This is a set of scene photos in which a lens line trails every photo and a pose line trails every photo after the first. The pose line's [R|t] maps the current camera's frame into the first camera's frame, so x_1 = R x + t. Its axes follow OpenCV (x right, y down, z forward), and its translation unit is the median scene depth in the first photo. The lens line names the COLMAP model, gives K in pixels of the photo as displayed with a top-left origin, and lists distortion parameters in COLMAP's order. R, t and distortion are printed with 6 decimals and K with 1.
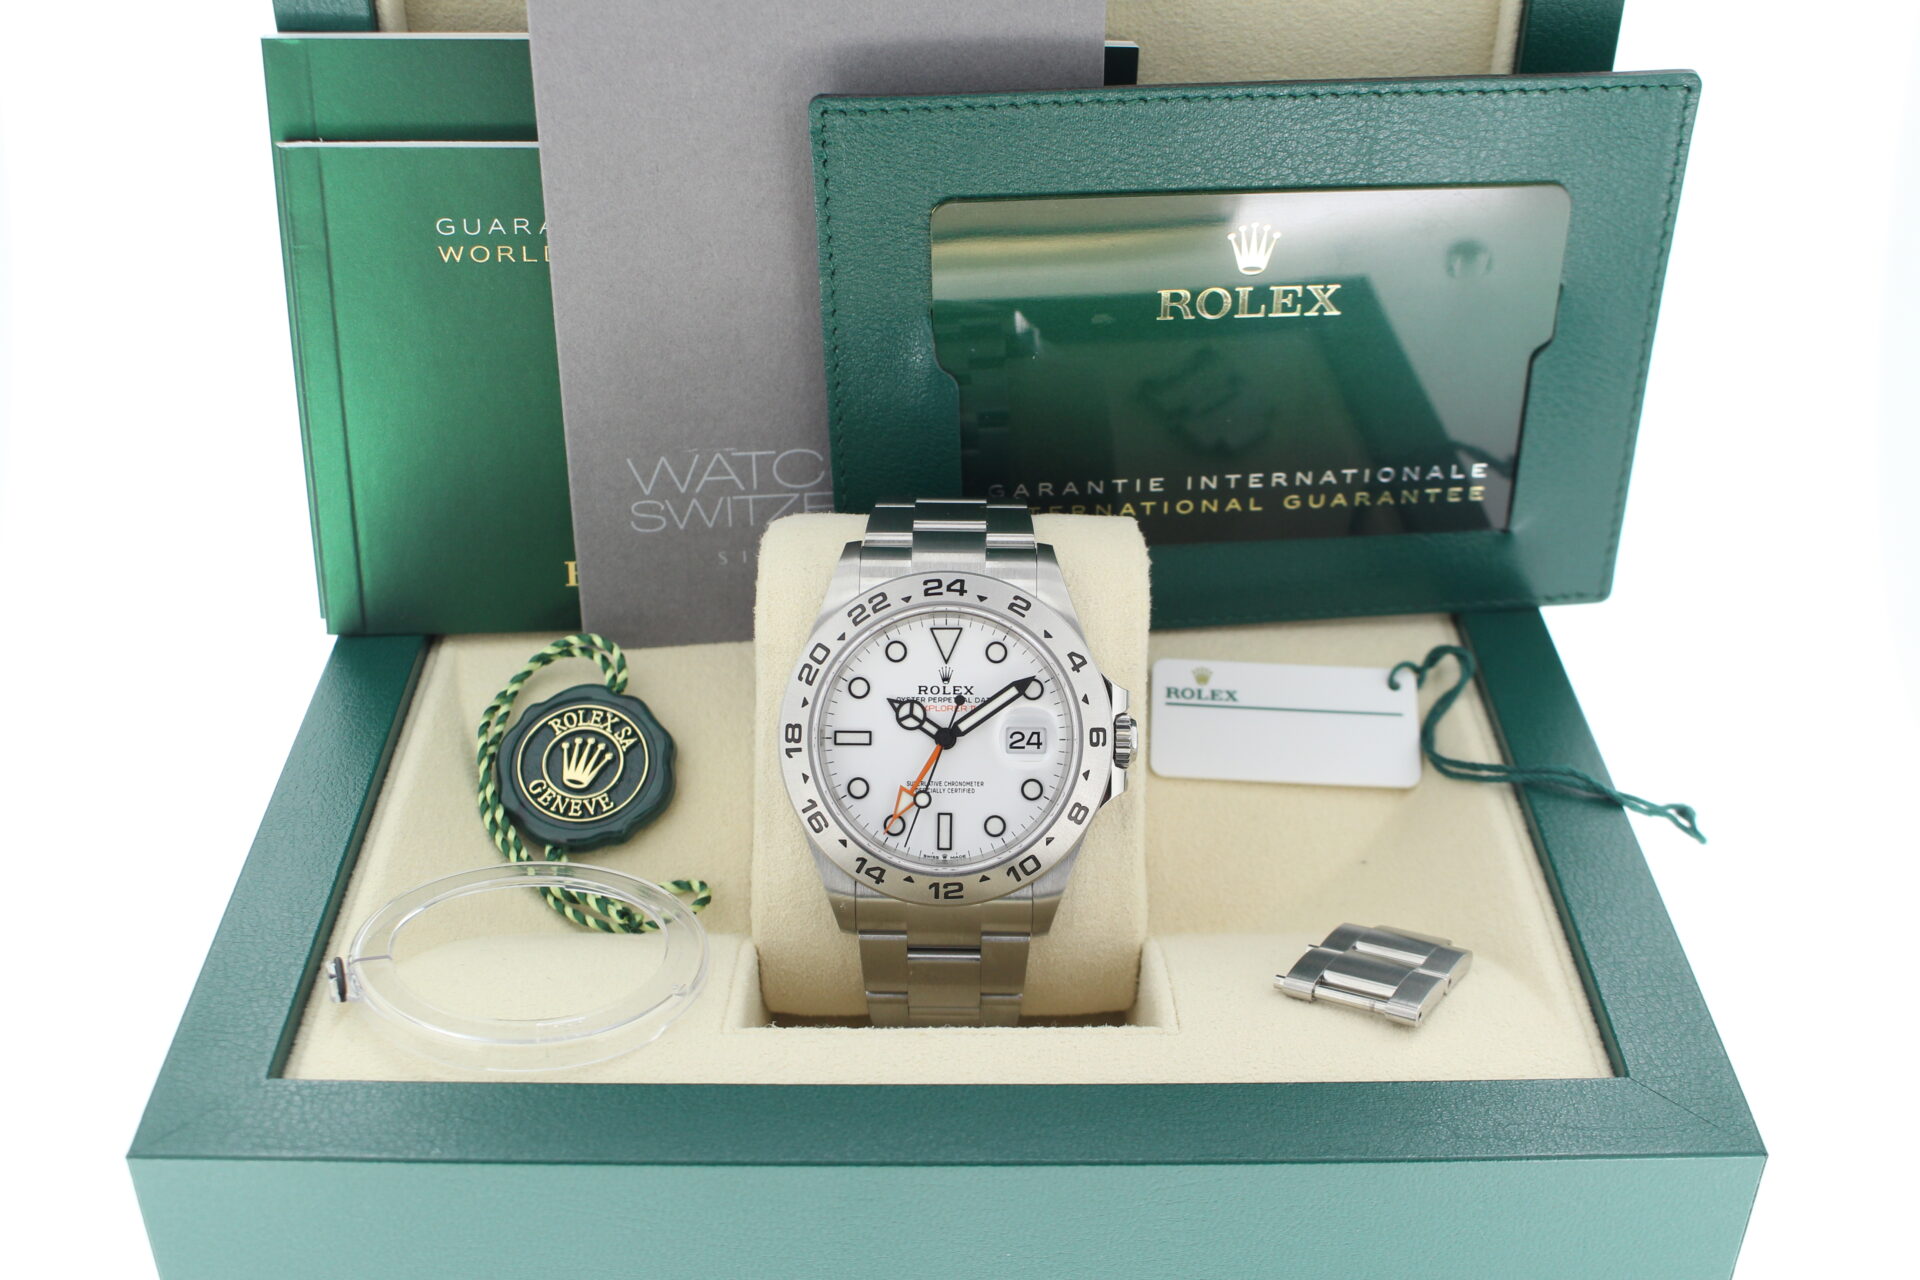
lens RADIAL K [[2218.1, 0, 966.6], [0, 2218.1, 673.6], [0, 0, 1]] dist [-0.064674, 0.001641]
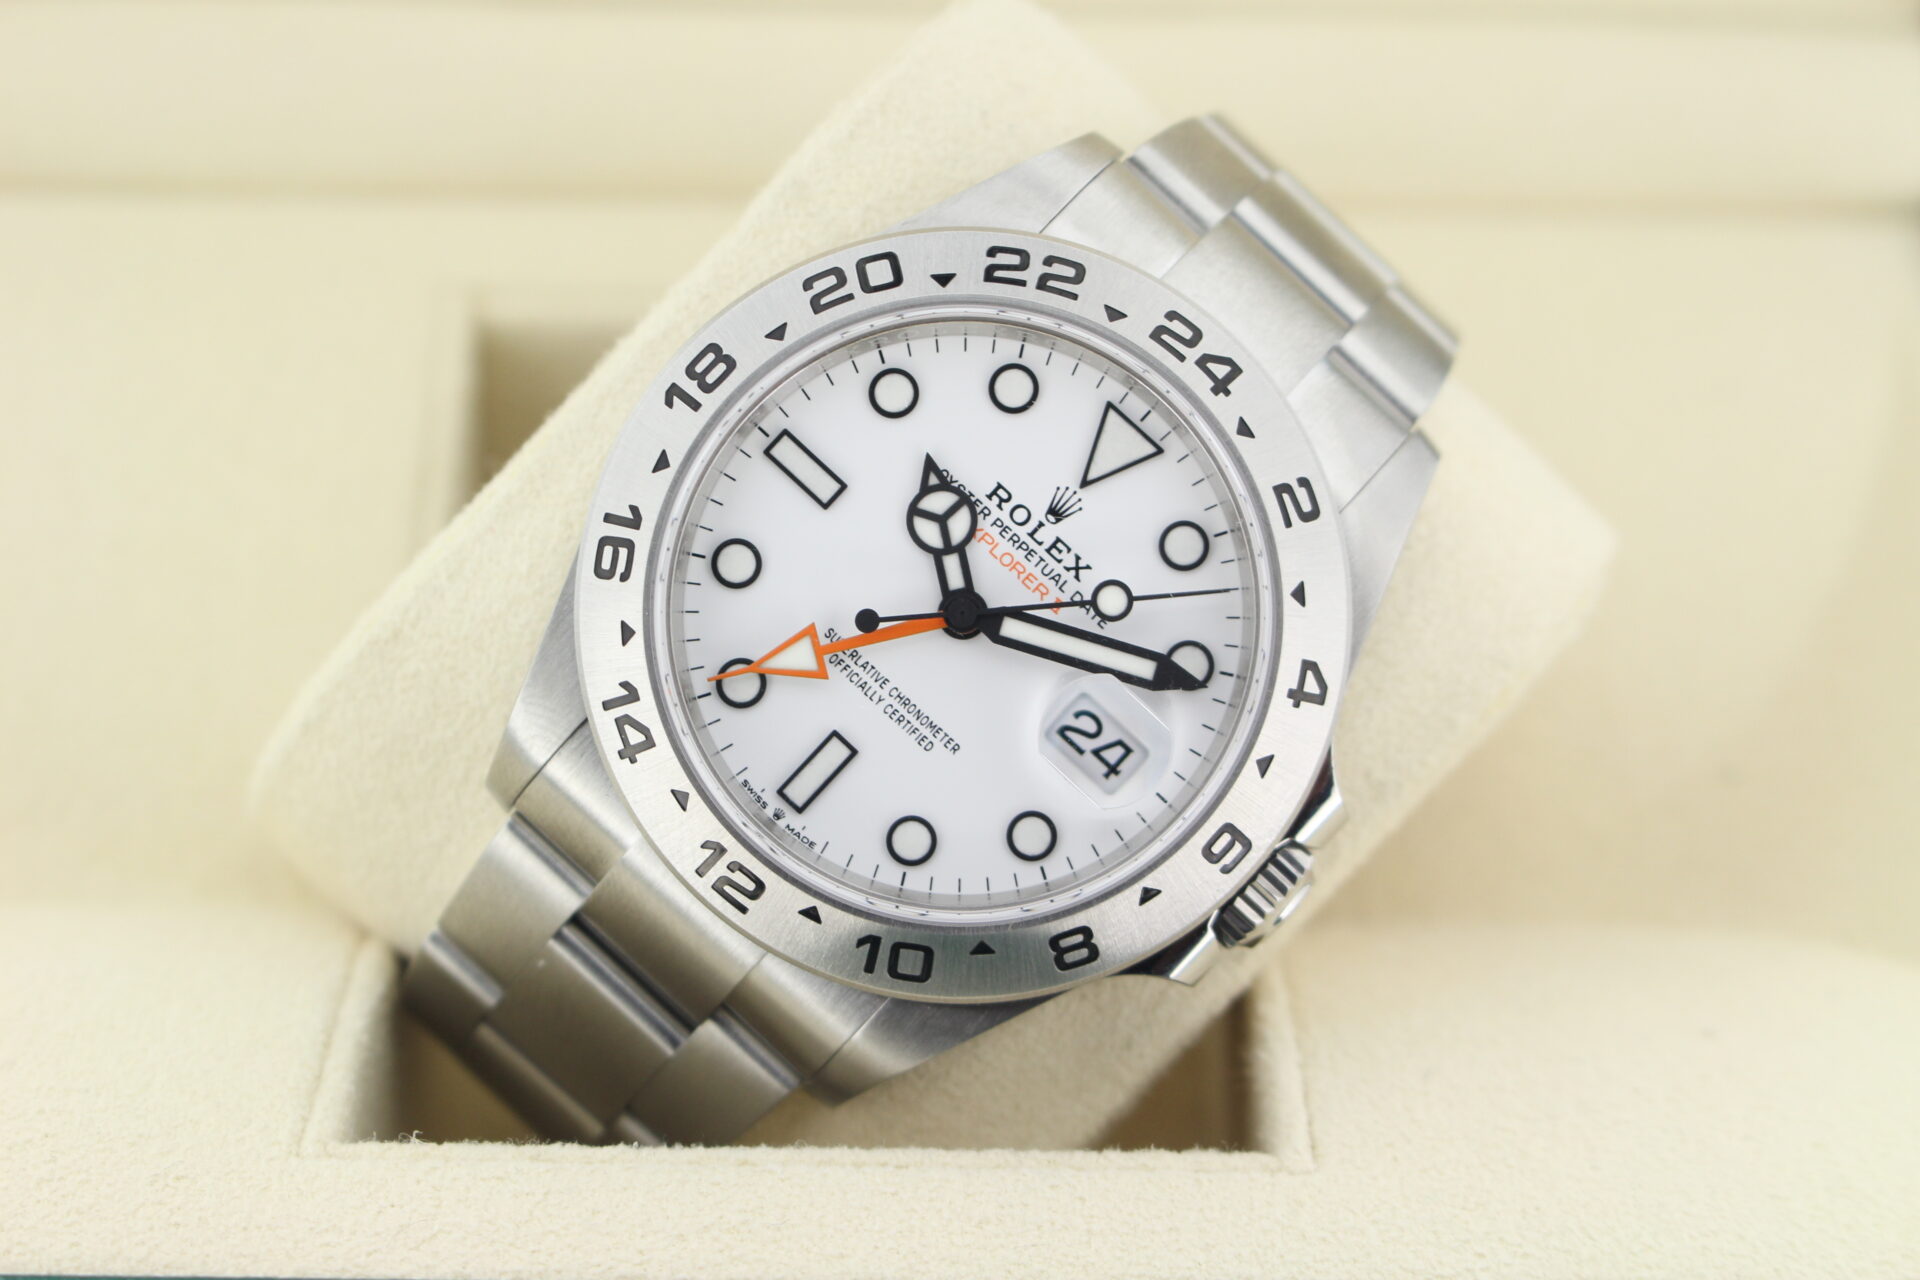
lens RADIAL K [[4204.9, 0, 960.0], [0, 4204.9, 640.0], [0, 0, 1]] dist [0.164397, 0.039343]
pose [[0.740110, 0.672371, -0.012432, 0.003643], [-0.672256, 0.740213, 0.012496, 0.023146], [0.017604, -0.000891, 0.999845, 0.179926]]
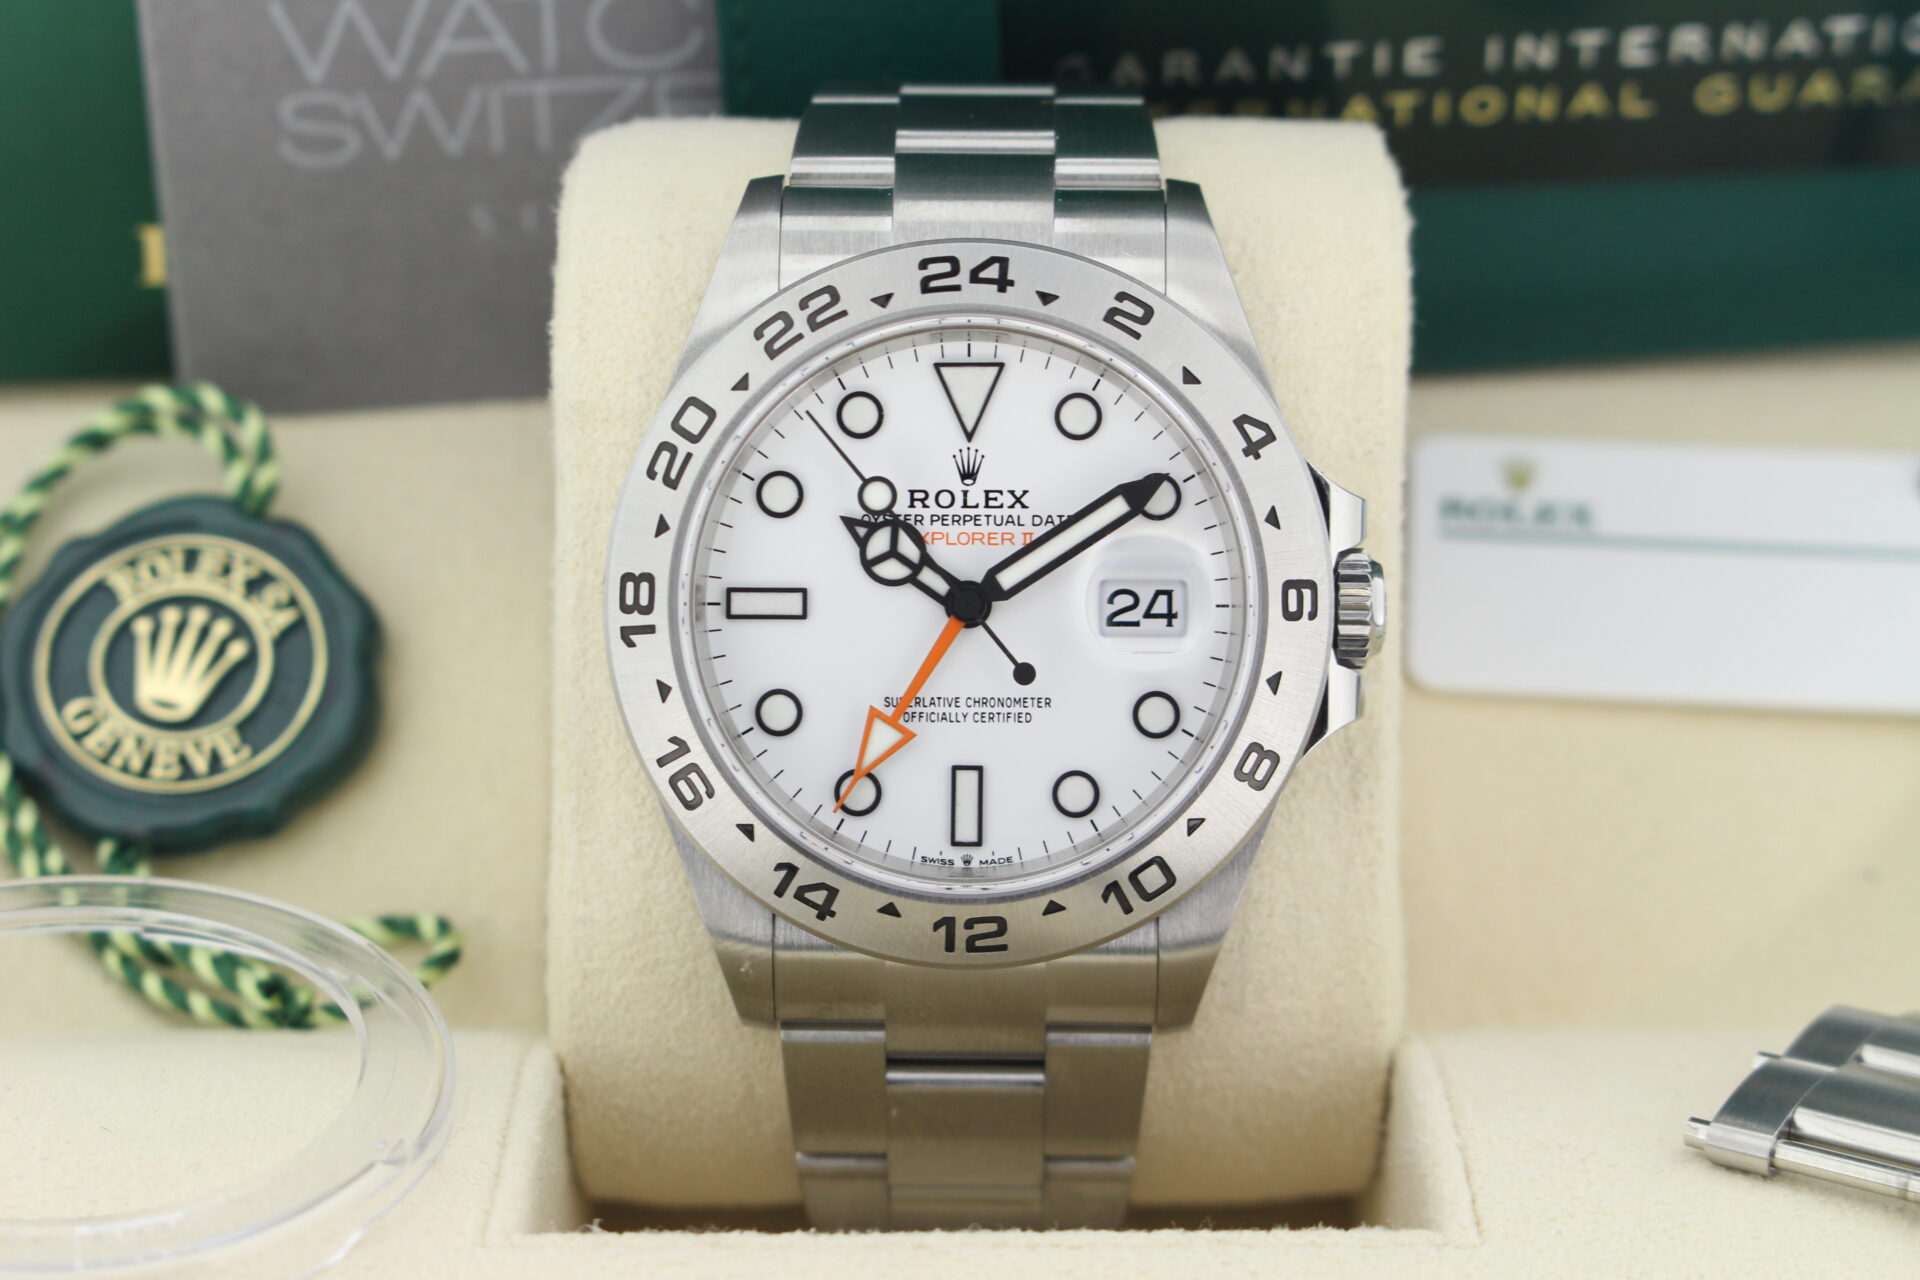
lens RADIAL K [[4506.9, 0, 968.6], [0, 4506.9, 675.2], [0, 0, 1]] dist [0.088813, 0.130471]
pose [[0.999985, -0.002336, -0.005039, -0.004707], [0.002521, 0.999308, 0.037100, 0.009282], [0.004949, -0.037112, 0.999299, 0.065229]]
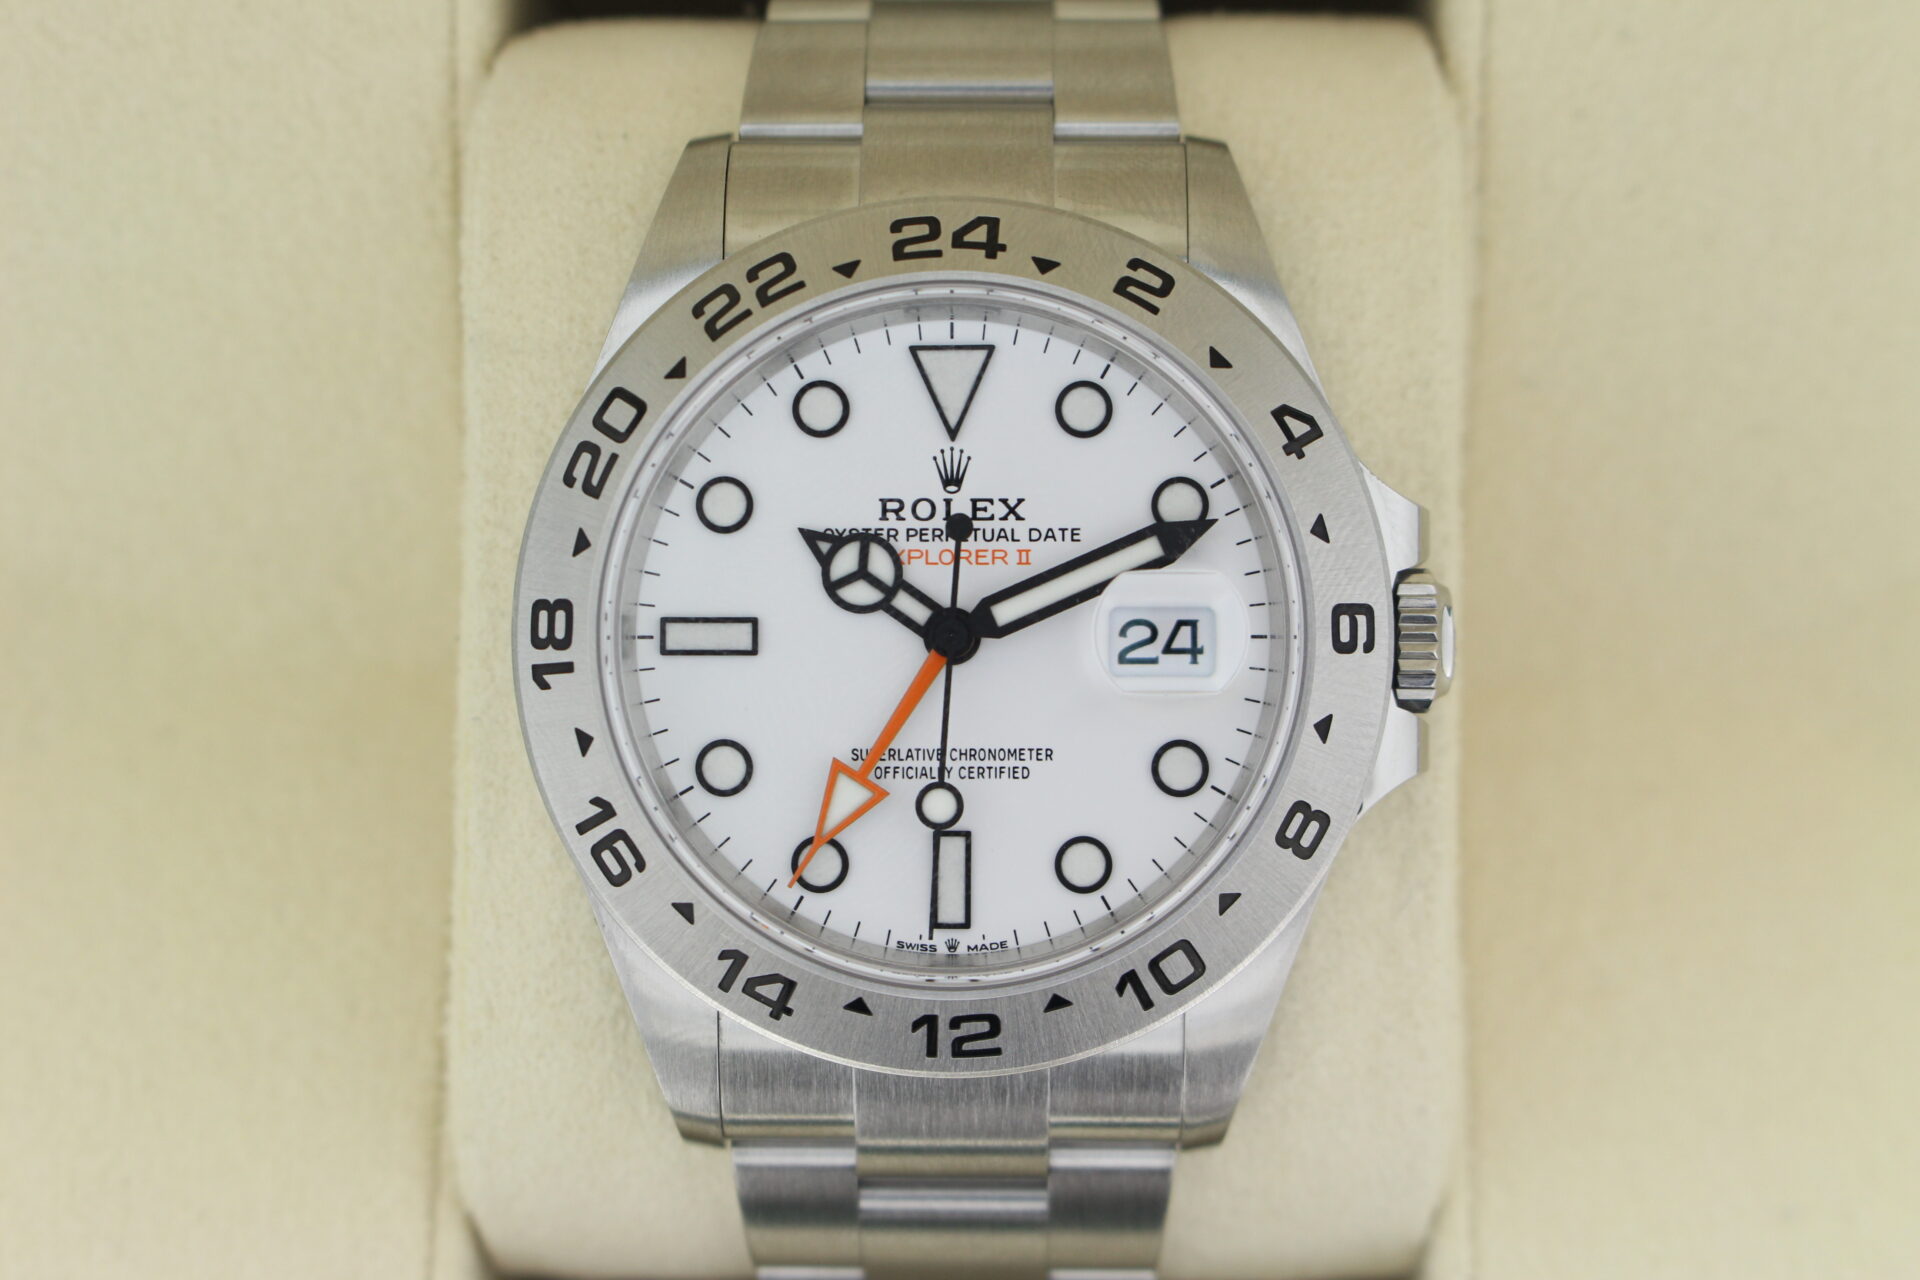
lens RADIAL K [[3826.4, 0, 973.2], [0, 3826.4, 668.8], [0, 0, 1]] dist [0.032809, 0.022346]
pose [[0.999968, -0.007008, -0.003738, -0.003459], [0.007029, 0.999959, 0.005633, 0.031212], [0.003699, -0.005659, 0.999977, 0.342372]]
